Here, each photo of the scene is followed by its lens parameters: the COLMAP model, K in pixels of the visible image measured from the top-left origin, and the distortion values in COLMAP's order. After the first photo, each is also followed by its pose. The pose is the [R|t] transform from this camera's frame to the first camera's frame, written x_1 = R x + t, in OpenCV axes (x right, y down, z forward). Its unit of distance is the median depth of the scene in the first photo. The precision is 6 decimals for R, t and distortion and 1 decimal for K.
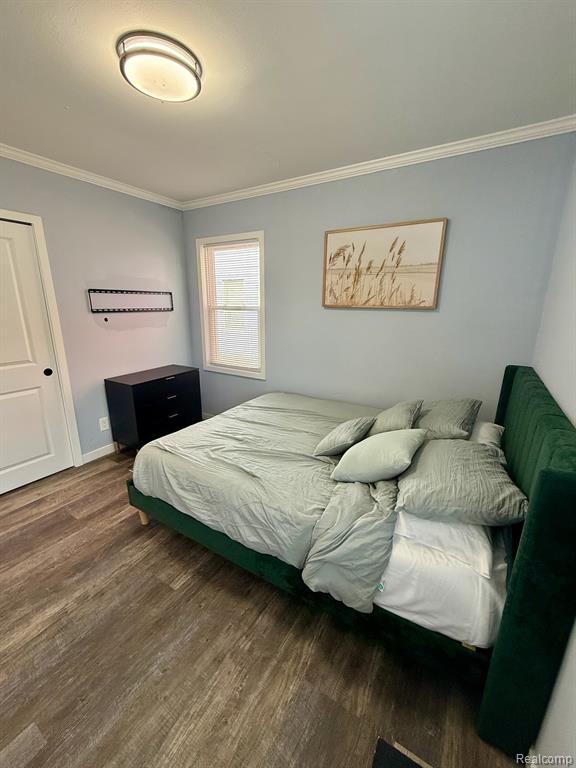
lens RADIAL K [[313.4, 0, 287.1], [0, 313.4, 382.7], [0, 0, 1]] dist [0.001537, -0.000177]
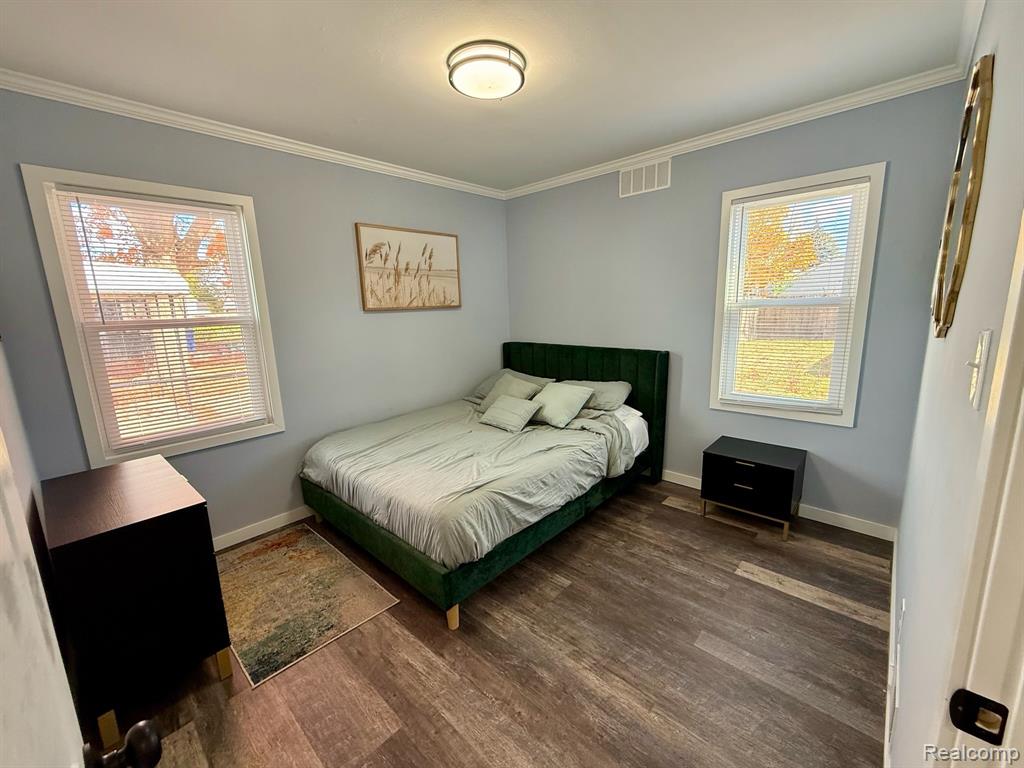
lens RADIAL K [[417.9, 0, 511.8], [0, 417.9, 384.5], [0, 0, 1]] dist [0.001537, -0.000177]
pose [[0.195791, -0.202143, 0.959585, -1.024666], [0.278742, 0.949634, 0.143173, -0.120644], [-0.940196, 0.239444, 0.242276, 0.468142]]
